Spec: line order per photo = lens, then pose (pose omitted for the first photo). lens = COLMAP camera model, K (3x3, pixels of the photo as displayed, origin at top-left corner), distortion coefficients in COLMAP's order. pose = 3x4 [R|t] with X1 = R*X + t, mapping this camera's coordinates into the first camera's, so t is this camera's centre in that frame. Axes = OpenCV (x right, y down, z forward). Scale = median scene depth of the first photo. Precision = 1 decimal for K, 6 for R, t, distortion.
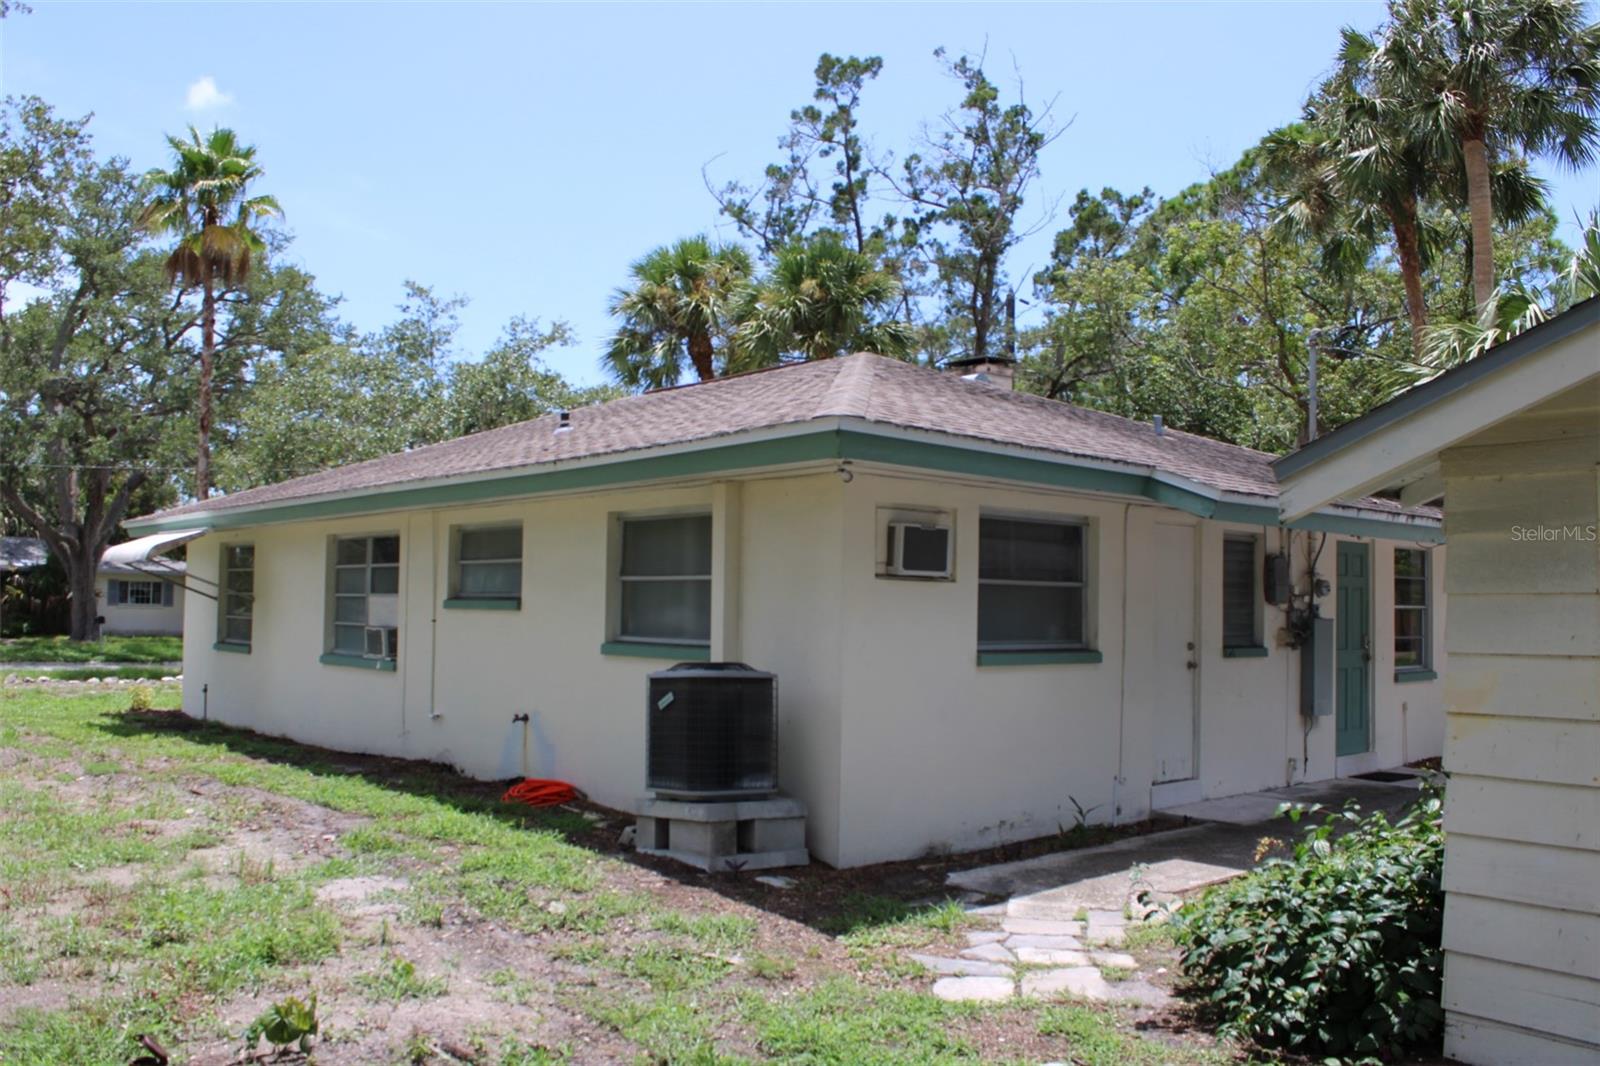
lens RADIAL K [[1324.2, 0, 799.4], [0, 1324.2, 558.1], [0, 0, 1]] dist [-0.164292, 0.144191]
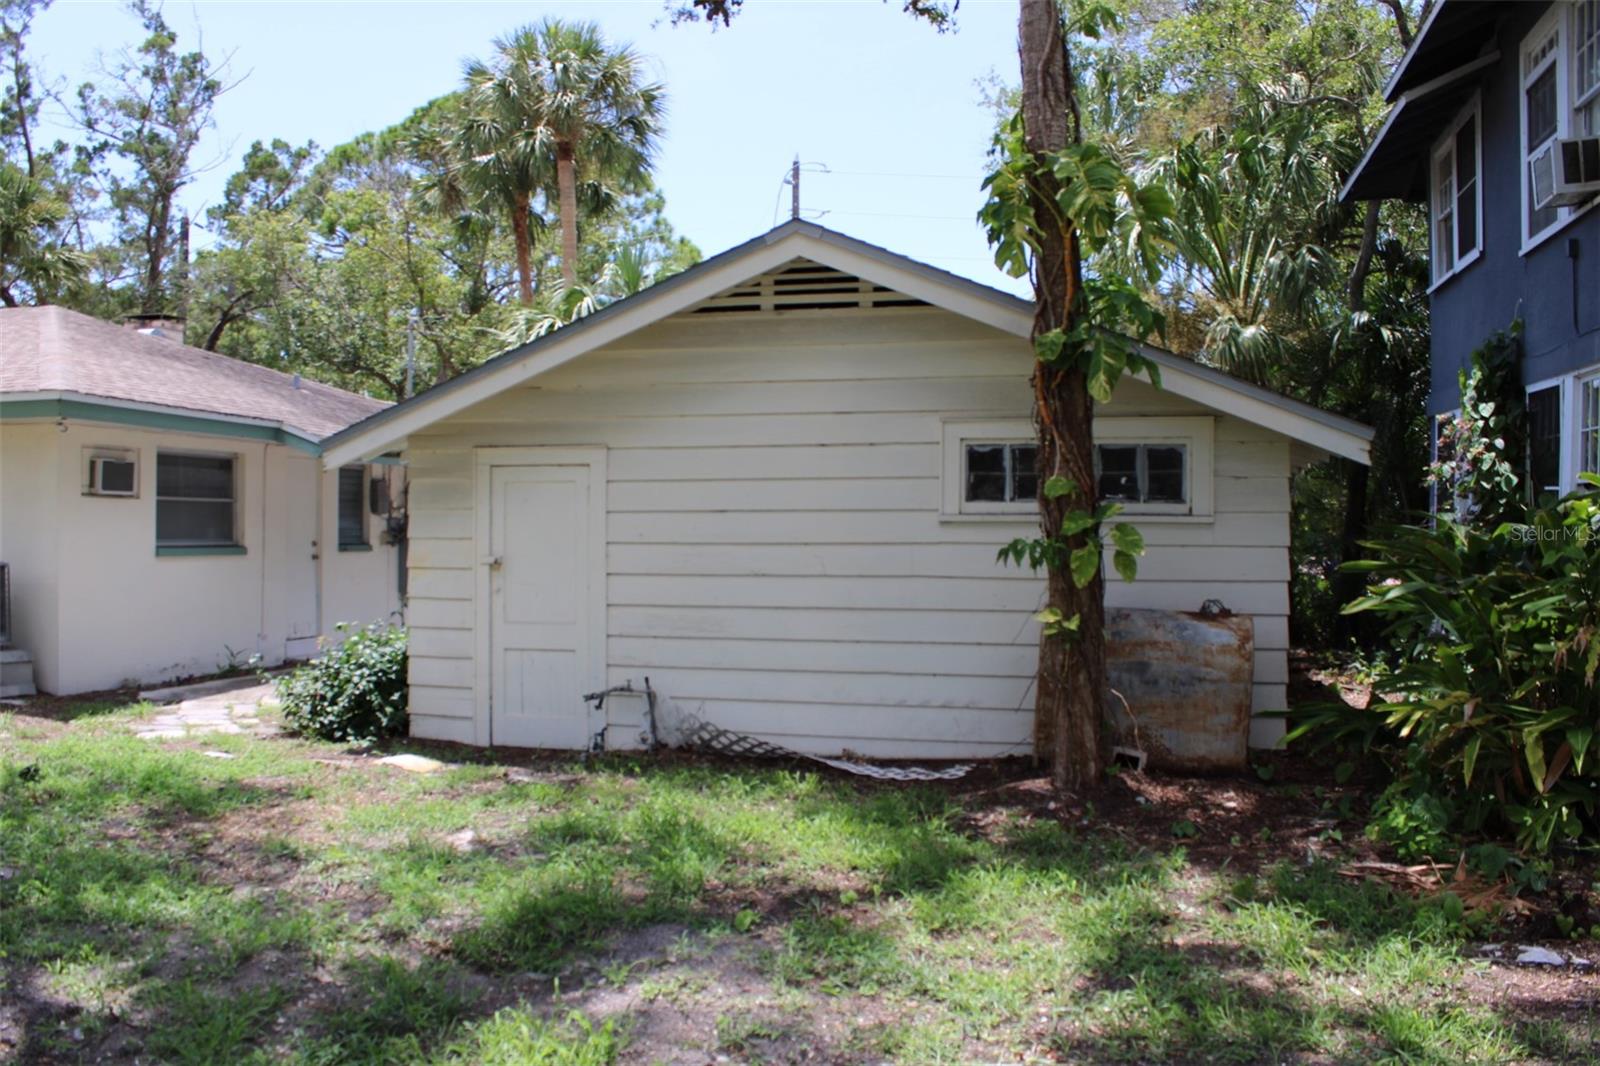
lens RADIAL K [[1324.2, 0, 799.4], [0, 1324.2, 558.1], [0, 0, 1]] dist [-0.164292, 0.144191]
pose [[0.821810, -0.017744, 0.569486, -0.029126], [-0.021433, 0.997845, 0.062019, -0.006439], [-0.569359, -0.063174, 0.819658, -0.188270]]
